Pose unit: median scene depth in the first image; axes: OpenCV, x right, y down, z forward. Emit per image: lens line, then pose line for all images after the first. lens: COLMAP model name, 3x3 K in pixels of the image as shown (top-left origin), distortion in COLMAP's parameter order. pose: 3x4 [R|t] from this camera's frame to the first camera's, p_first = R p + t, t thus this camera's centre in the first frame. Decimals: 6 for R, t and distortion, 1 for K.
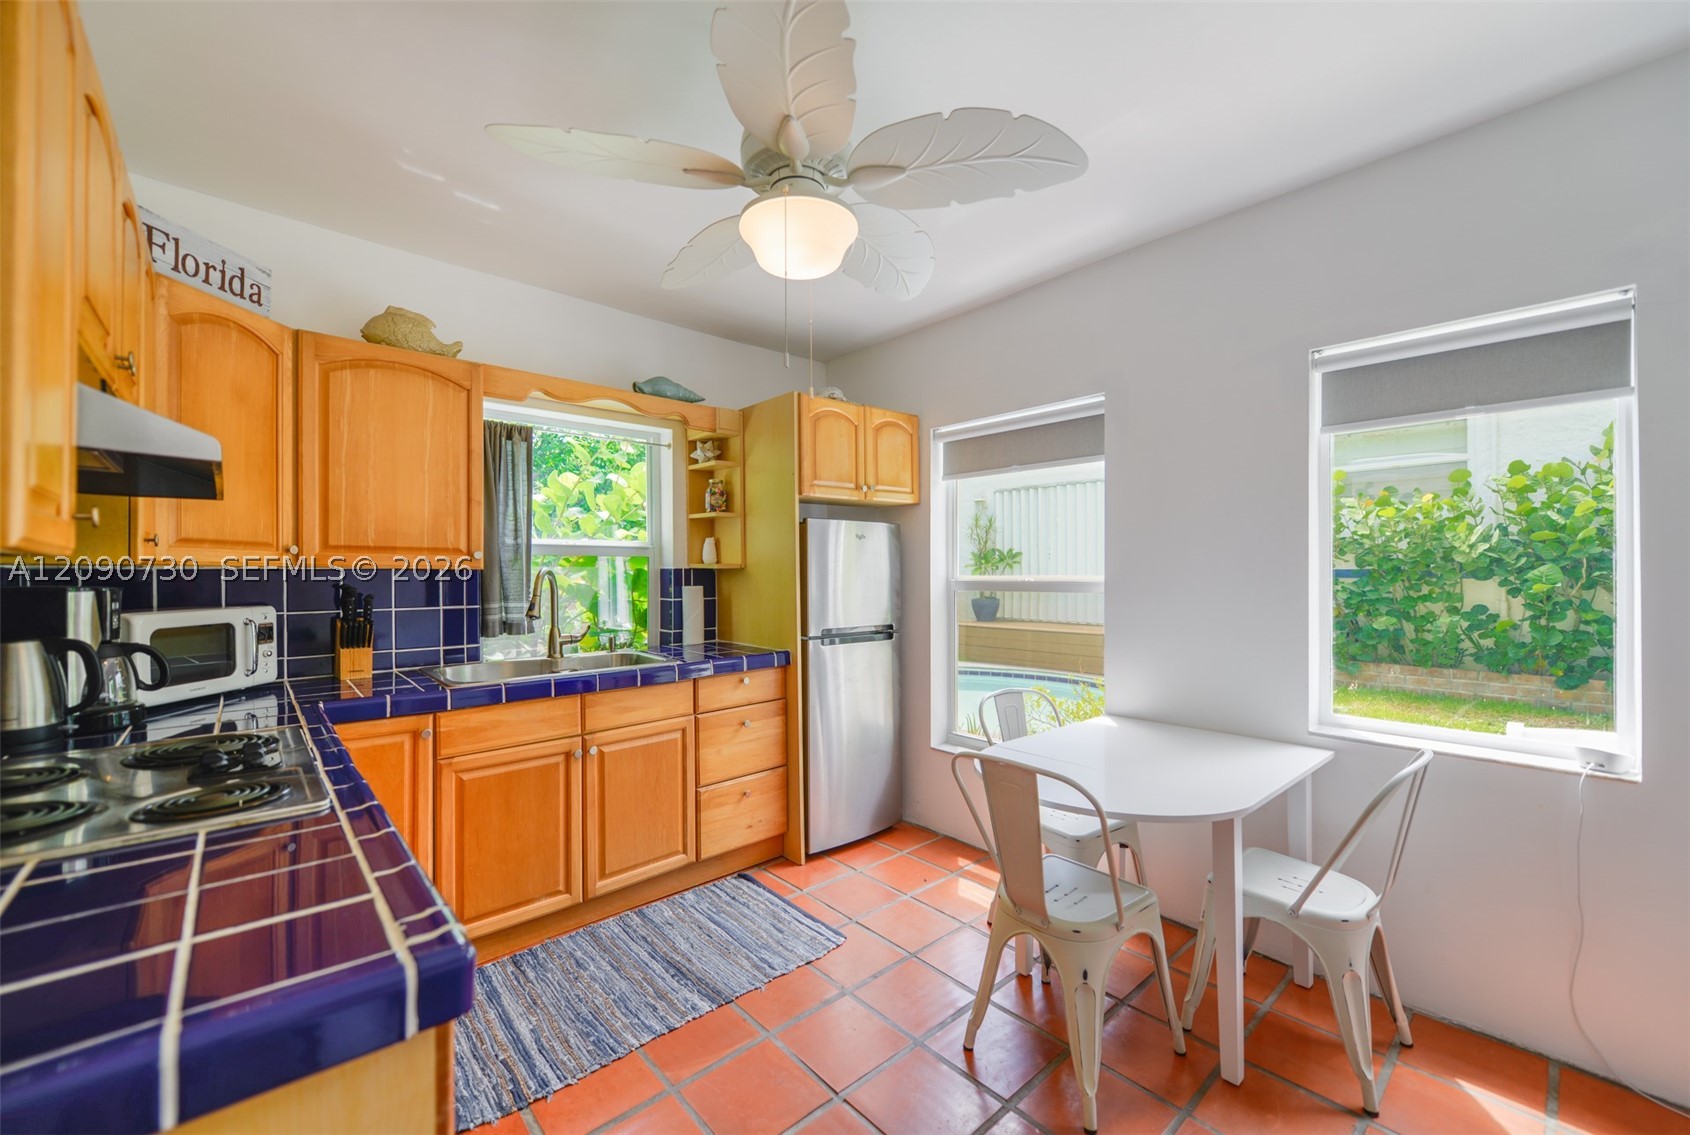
lens RADIAL K [[678.7, 0, 849.8], [0, 678.7, 574.6], [0, 0, 1]] dist [0.000855, 0.000080]
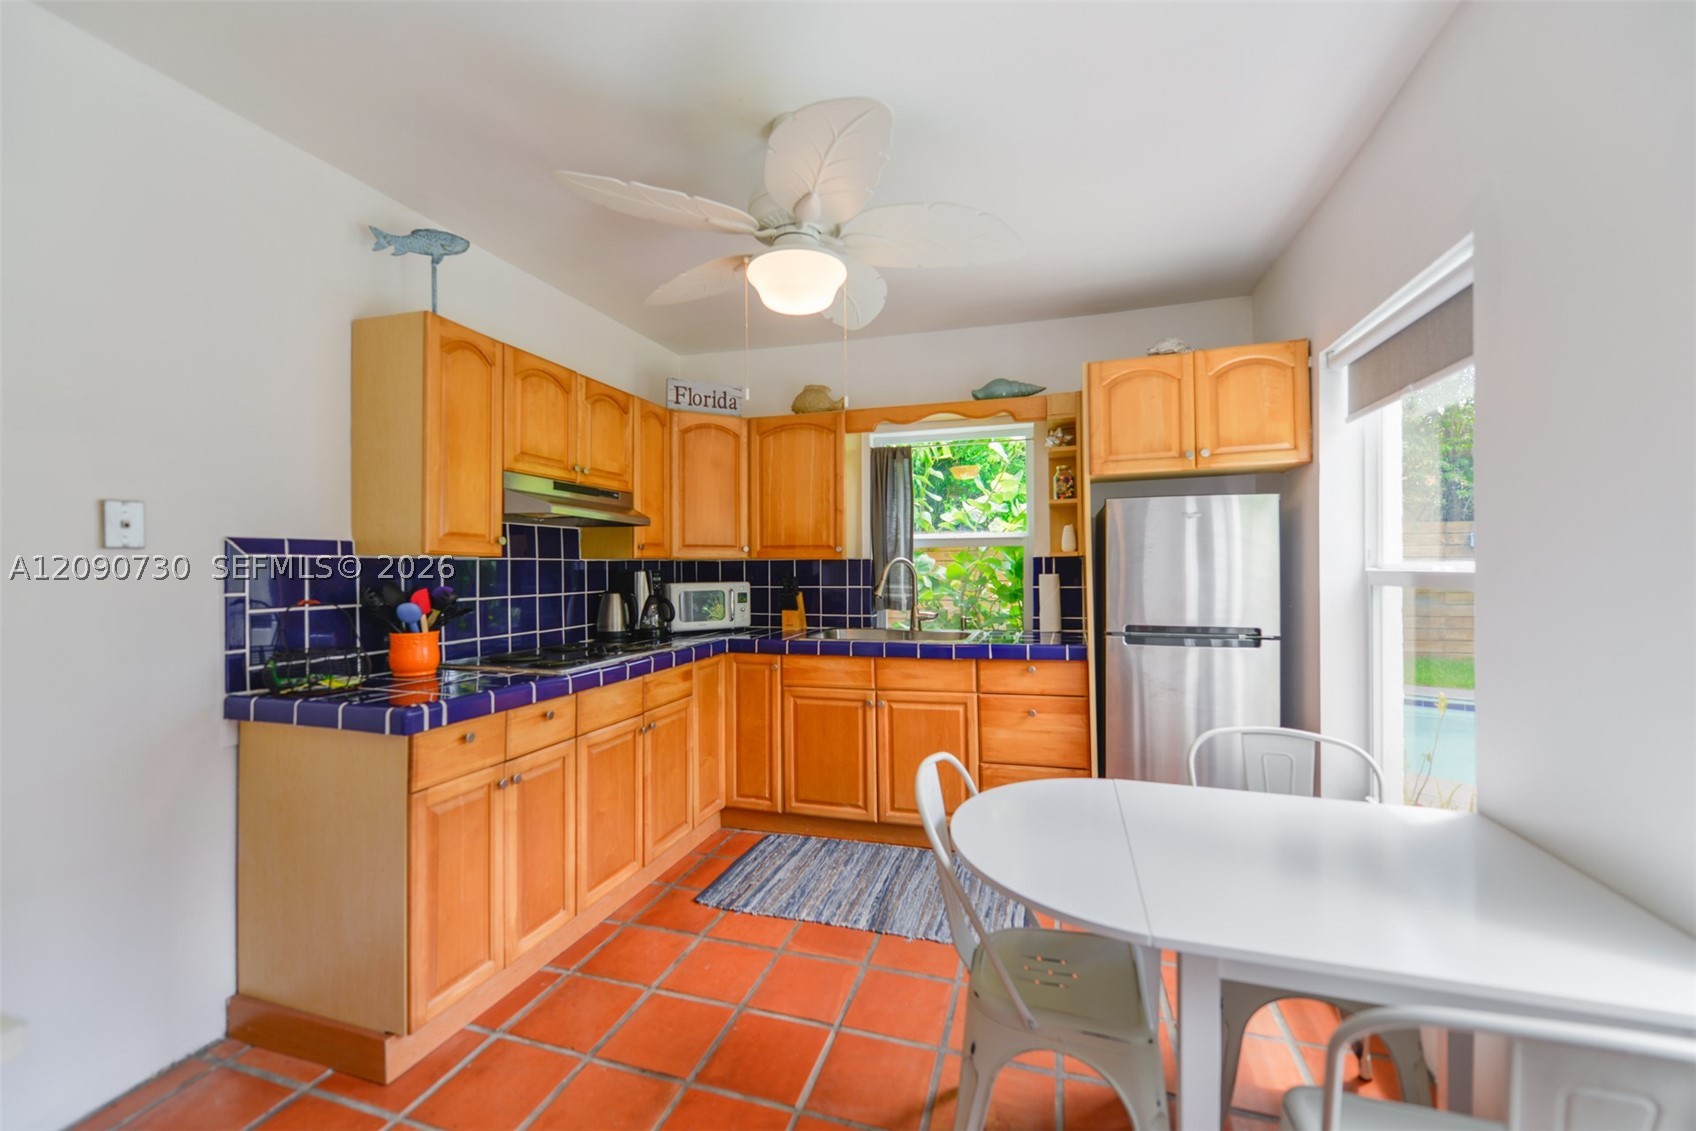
lens RADIAL K [[679.6, 0, 848.0], [0, 679.6, 565.5], [0, 0, 1]] dist [-0.002150, -0.000806]
pose [[0.505125, -0.001831, -0.863044, 0.659412], [0.001493, 0.999998, -0.001248, 0.006156], [0.863045, -0.000659, 0.505127, 0.310237]]
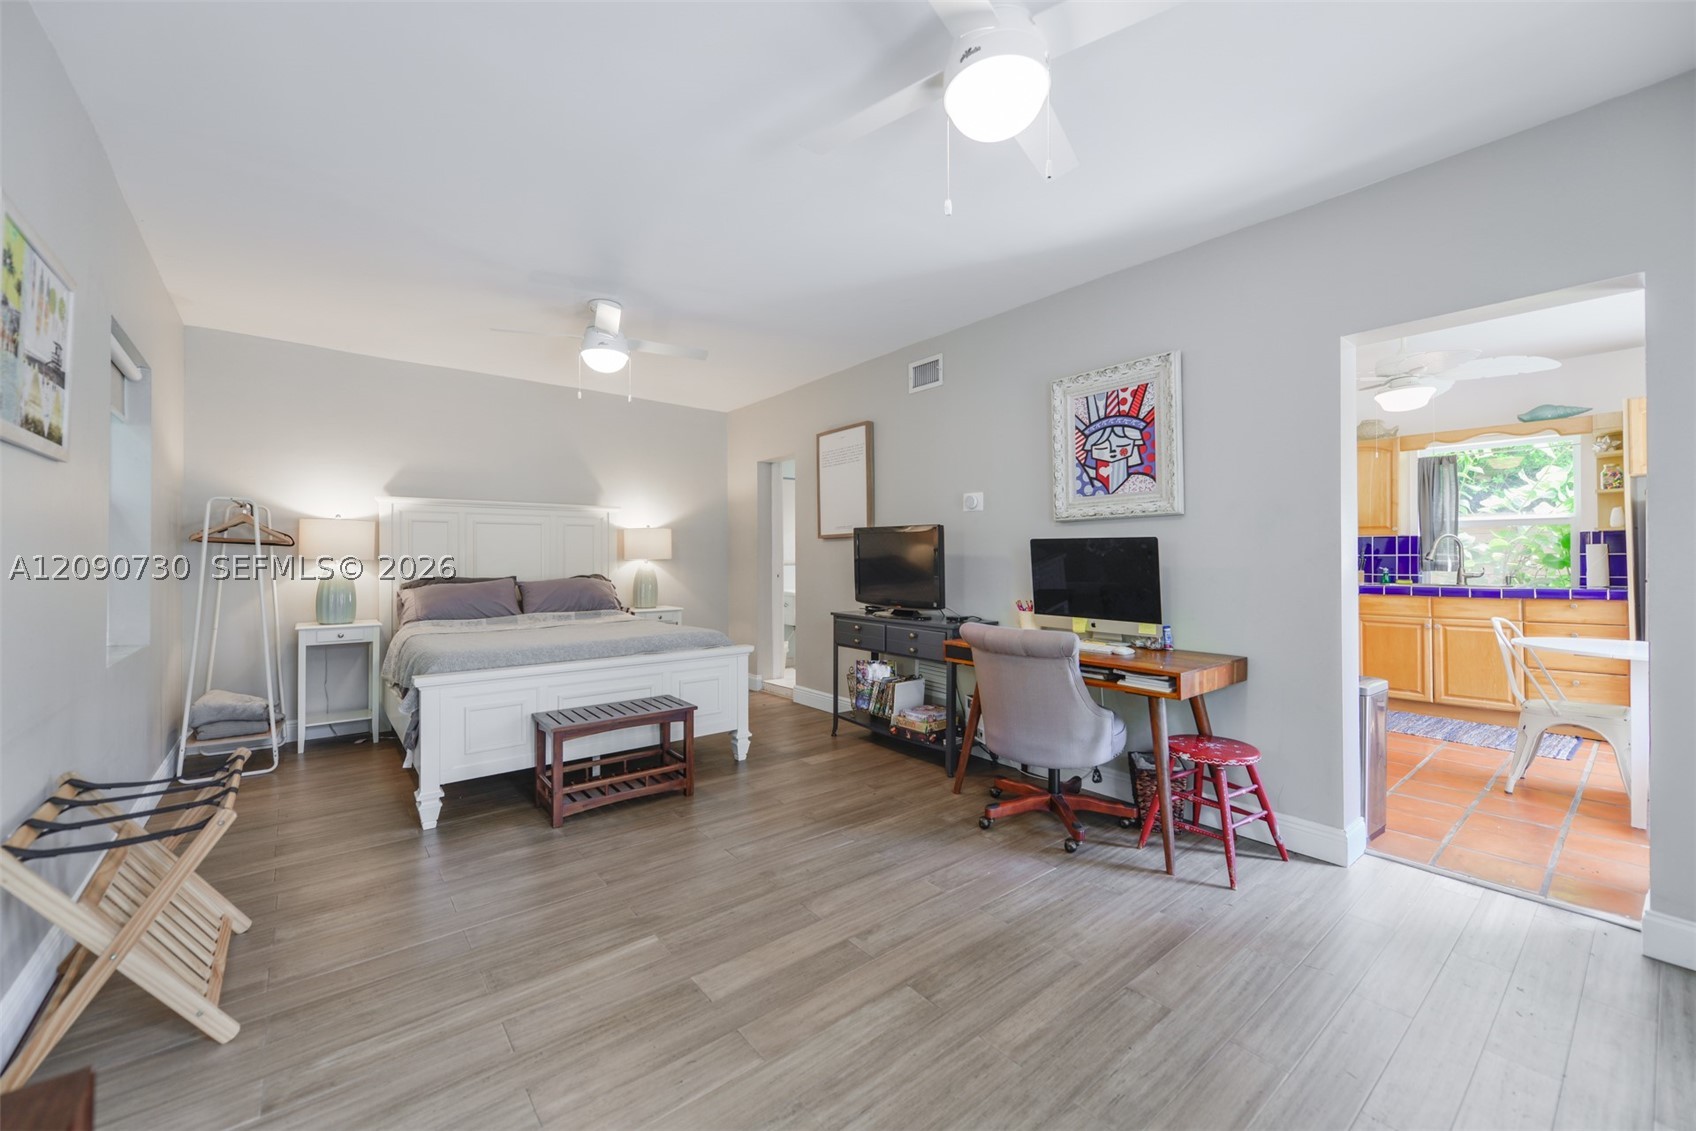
lens RADIAL K [[677.4, 0, 841.2], [0, 677.4, 554.7], [0, 0, 1]] dist [0.001328, -0.000102]
pose [[-0.061424, -0.004004, -0.998104, 1.646281], [-0.003867, 0.999985, -0.003774, 0.066047], [0.998104, 0.003628, -0.061439, -0.581952]]
